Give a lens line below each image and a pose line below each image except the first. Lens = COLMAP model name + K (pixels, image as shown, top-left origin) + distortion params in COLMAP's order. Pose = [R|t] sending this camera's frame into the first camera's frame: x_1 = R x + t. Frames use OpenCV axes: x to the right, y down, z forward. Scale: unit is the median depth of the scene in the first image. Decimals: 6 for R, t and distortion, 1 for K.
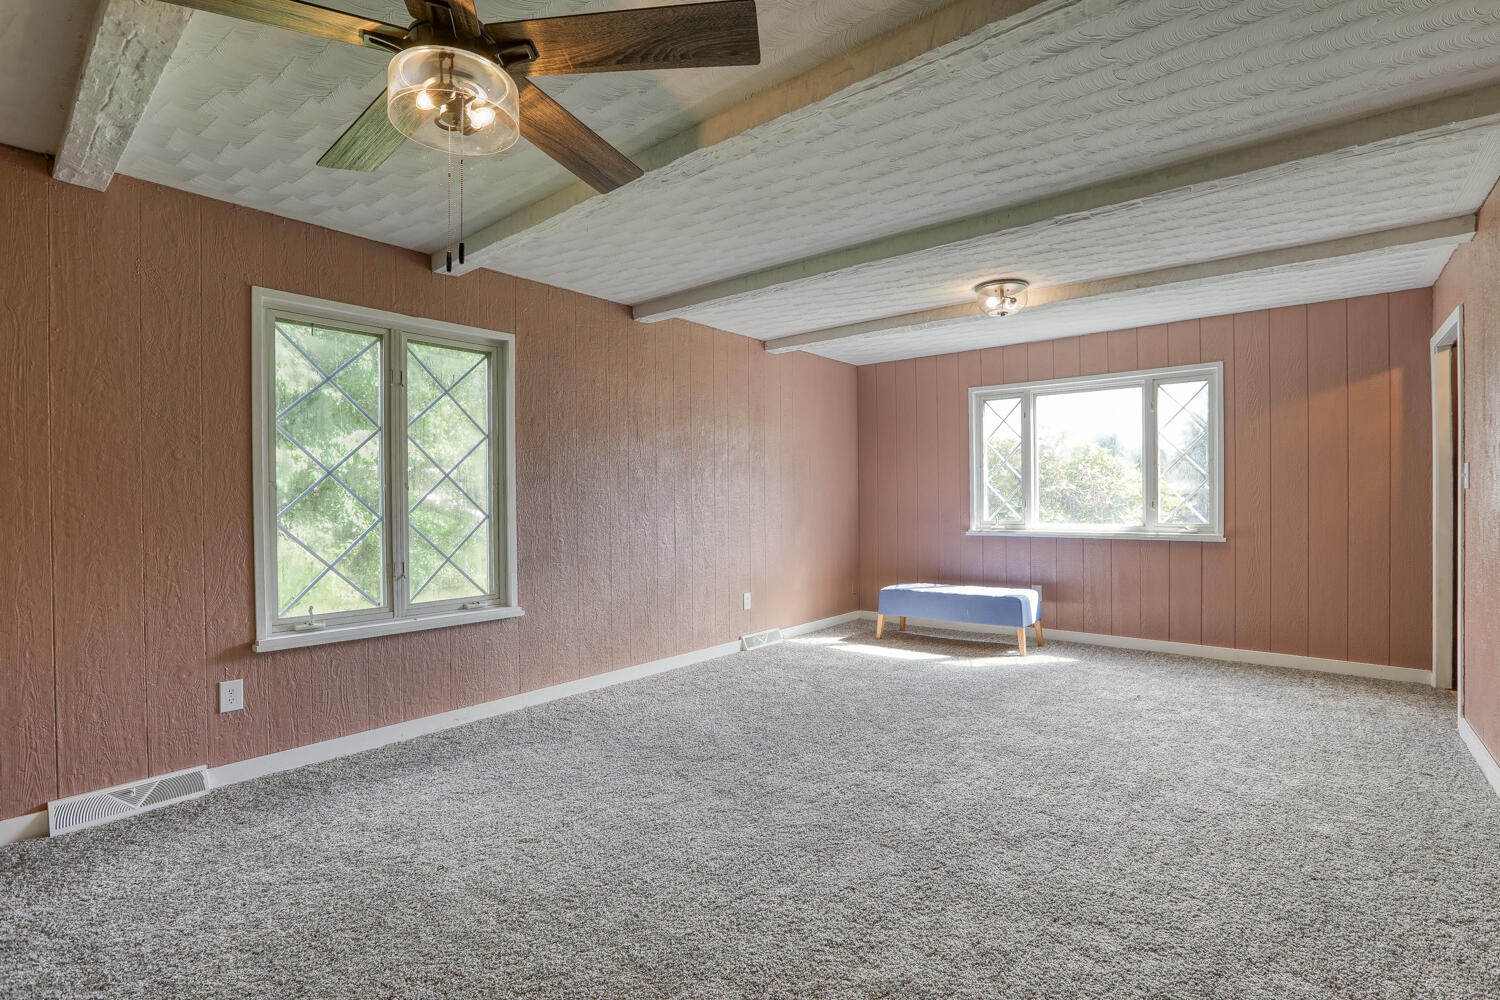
lens RADIAL K [[688.2, 0, 753.9], [0, 688.2, 501.8], [0, 0, 1]] dist [-0.047601, 0.008297]
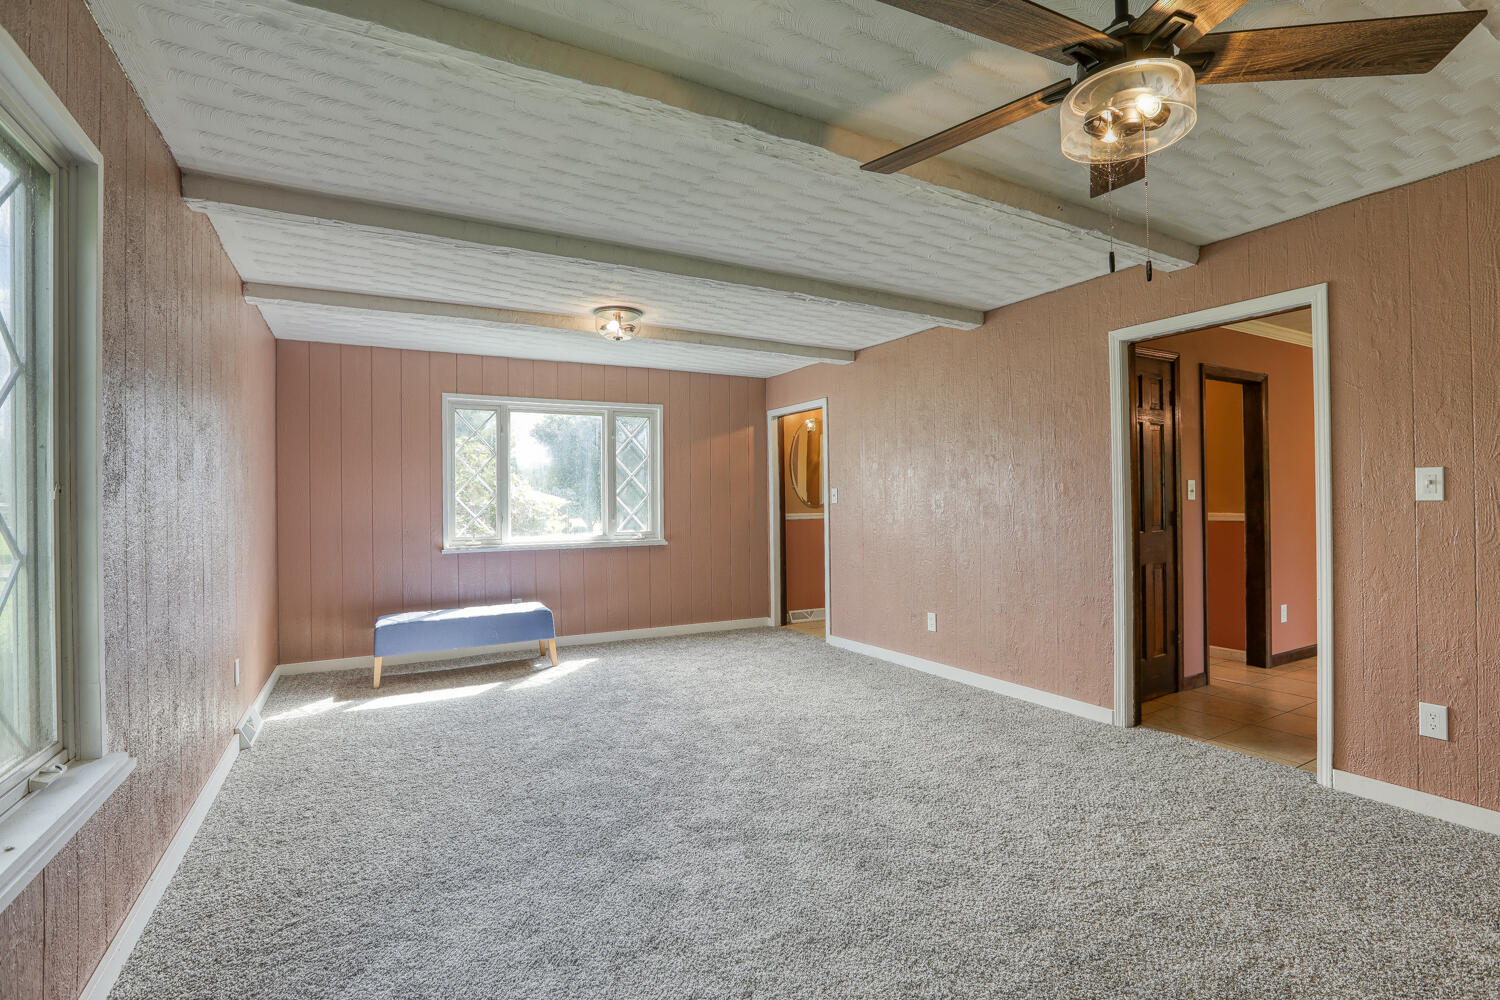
lens RADIAL K [[688.2, 0, 759.8], [0, 688.2, 498.3], [0, 0, 1]] dist [-0.047601, 0.008297]
pose [[0.372814, 0.011402, 0.927836, -0.428340], [0.016489, 0.999685, -0.018911, -0.001203], [-0.927760, 0.022350, 0.372509, 0.311386]]
